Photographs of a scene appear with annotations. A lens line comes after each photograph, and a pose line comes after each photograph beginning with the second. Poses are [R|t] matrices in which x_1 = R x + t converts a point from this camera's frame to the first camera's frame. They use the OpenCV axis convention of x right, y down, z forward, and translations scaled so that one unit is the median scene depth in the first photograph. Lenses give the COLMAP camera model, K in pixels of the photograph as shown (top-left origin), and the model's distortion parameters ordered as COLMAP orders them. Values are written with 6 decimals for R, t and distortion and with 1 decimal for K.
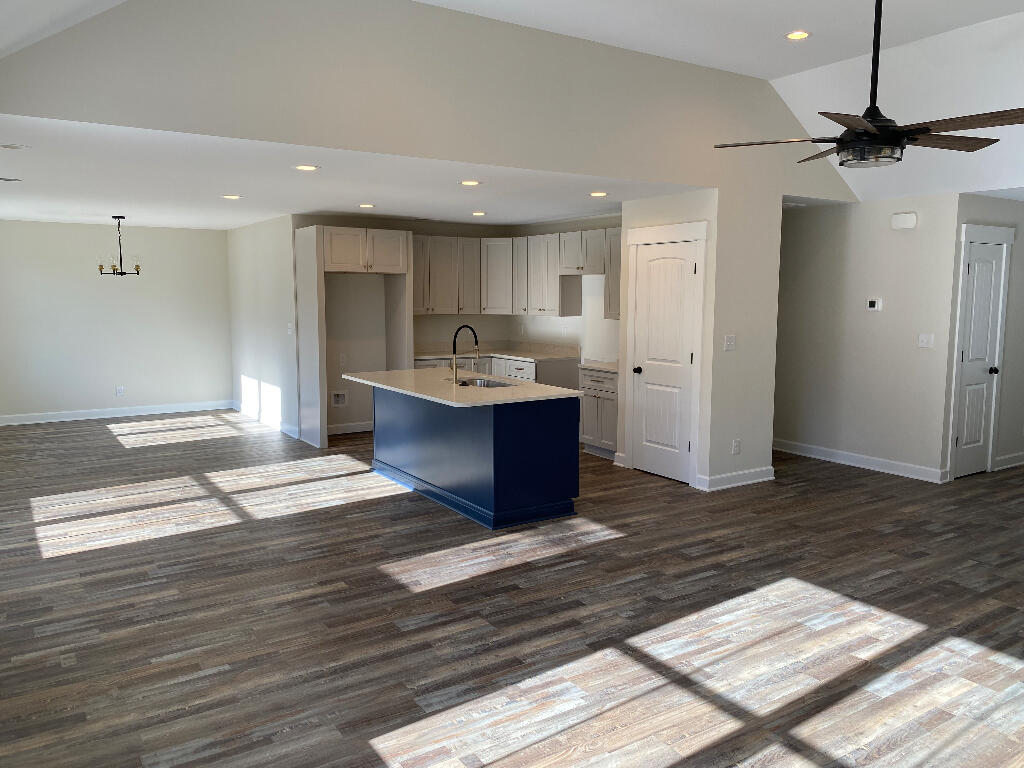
lens RADIAL K [[782.1, 0, 513.2], [0, 782.1, 377.7], [0, 0, 1]] dist [0.020255, -0.004933]
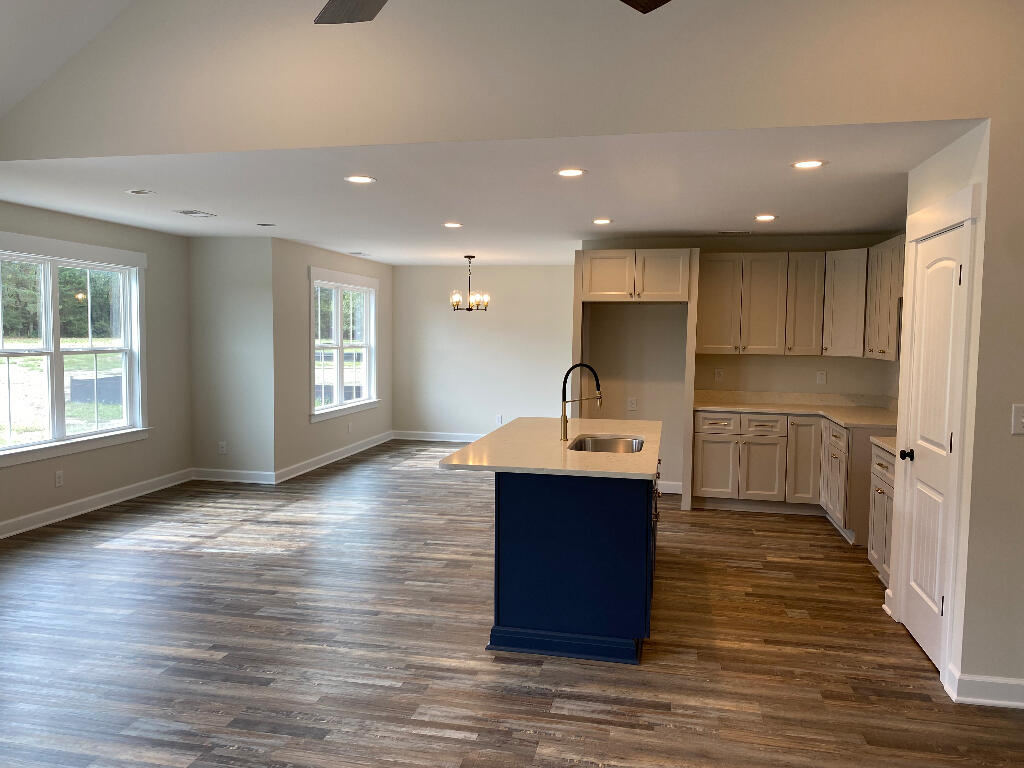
lens RADIAL K [[782.3, 0, 501.2], [0, 782.3, 385.5], [0, 0, 1]] dist [0.047044, -0.051024]
pose [[0.697950, 0.056008, -0.713953, 0.521323], [-0.087001, 0.996184, -0.006903, -0.044369], [0.710843, 0.066932, 0.700159, 0.523072]]
